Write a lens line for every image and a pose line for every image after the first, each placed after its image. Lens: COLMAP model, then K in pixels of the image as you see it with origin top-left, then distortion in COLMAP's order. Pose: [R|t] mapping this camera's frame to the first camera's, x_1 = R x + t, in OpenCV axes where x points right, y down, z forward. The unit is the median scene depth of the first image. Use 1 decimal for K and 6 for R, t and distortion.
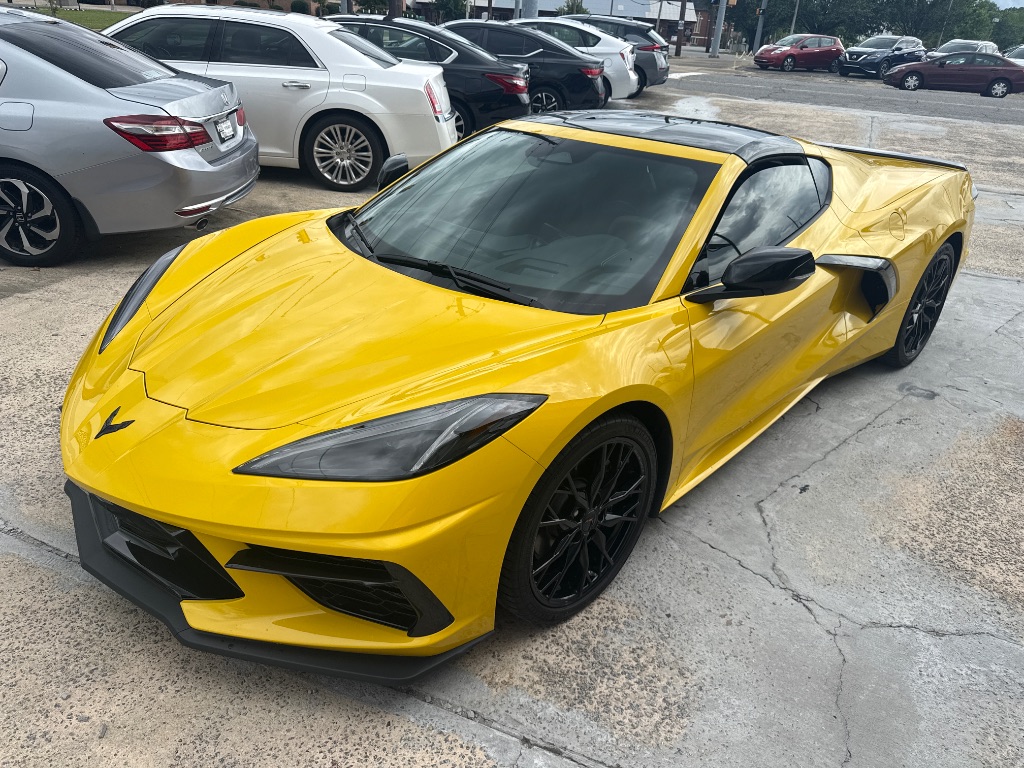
lens RADIAL K [[735.2, 0, 516.7], [0, 735.2, 383.3], [0, 0, 1]] dist [-0.002958, -0.004862]
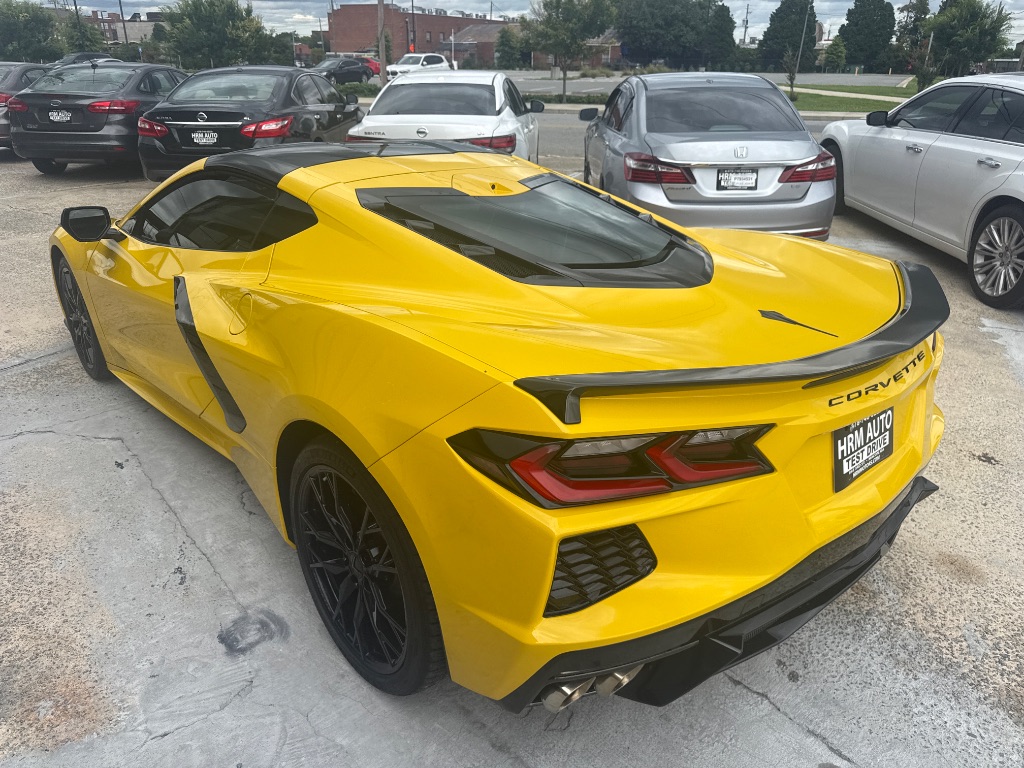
lens RADIAL K [[735.2, 0, 516.7], [0, 735.2, 383.3], [0, 0, 1]] dist [-0.002958, -0.004862]
pose [[-0.064248, 0.341004, -0.937864, 0.556450], [-0.454354, 0.826751, 0.331730, -0.240401], [0.888501, 0.447435, 0.101819, 0.574452]]
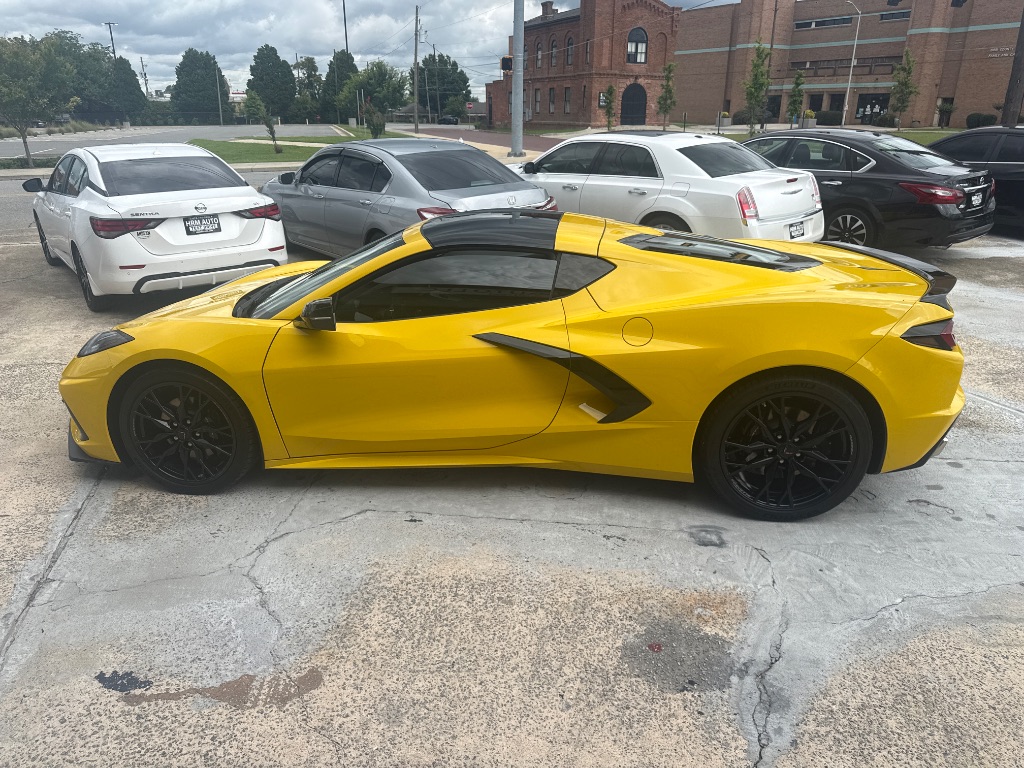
lens RADIAL K [[715.5, 0, 510.6], [0, 715.5, 396.6], [0, 0, 1]] dist [0.050249, -0.057960]
pose [[0.612770, 0.224869, -0.757593, 0.554006], [-0.310501, 0.950072, 0.030856, -0.053554], [0.726706, 0.216326, 0.651998, 0.141761]]
